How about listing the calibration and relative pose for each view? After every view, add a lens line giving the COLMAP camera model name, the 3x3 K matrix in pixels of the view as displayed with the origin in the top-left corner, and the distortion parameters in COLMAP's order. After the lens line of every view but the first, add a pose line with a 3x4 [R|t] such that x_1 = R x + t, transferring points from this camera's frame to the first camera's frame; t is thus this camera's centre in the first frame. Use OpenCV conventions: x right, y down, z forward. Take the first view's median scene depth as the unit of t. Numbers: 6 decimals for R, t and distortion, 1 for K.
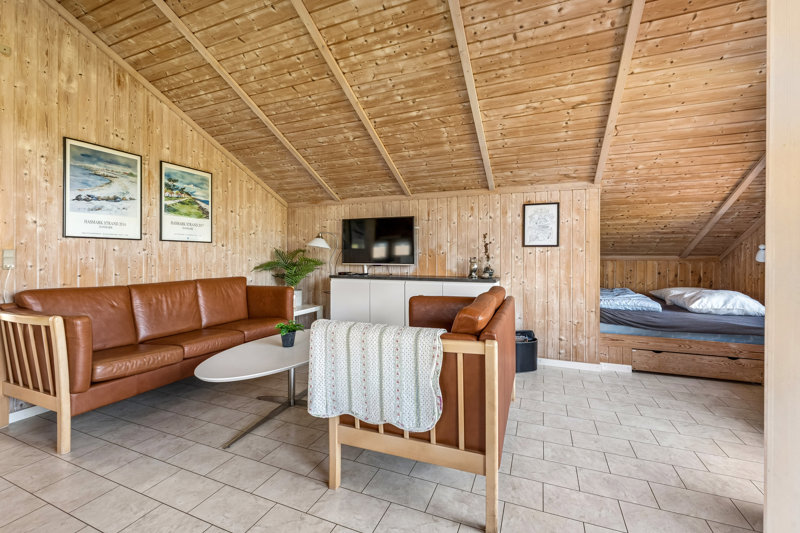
lens RADIAL K [[341.2, 0, 396.3], [0, 341.2, 259.0], [0, 0, 1]] dist [-0.009992, -0.000774]
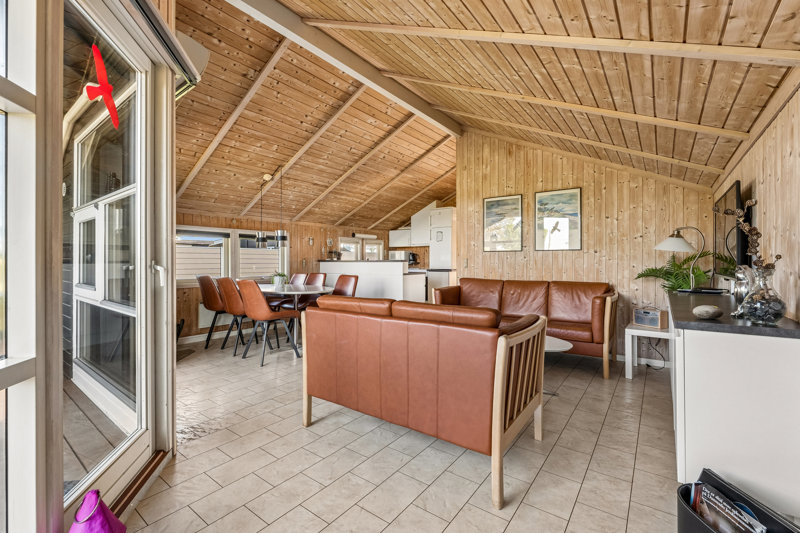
lens RADIAL K [[341.2, 0, 398.3], [0, 341.2, 261.6], [0, 0, 1]] dist [-0.009992, -0.000774]
pose [[-0.242186, 0.000890, -0.970229, 0.778471], [-0.009188, 0.999953, 0.003211, -0.008619], [0.970186, 0.009692, -0.242166, 0.791401]]
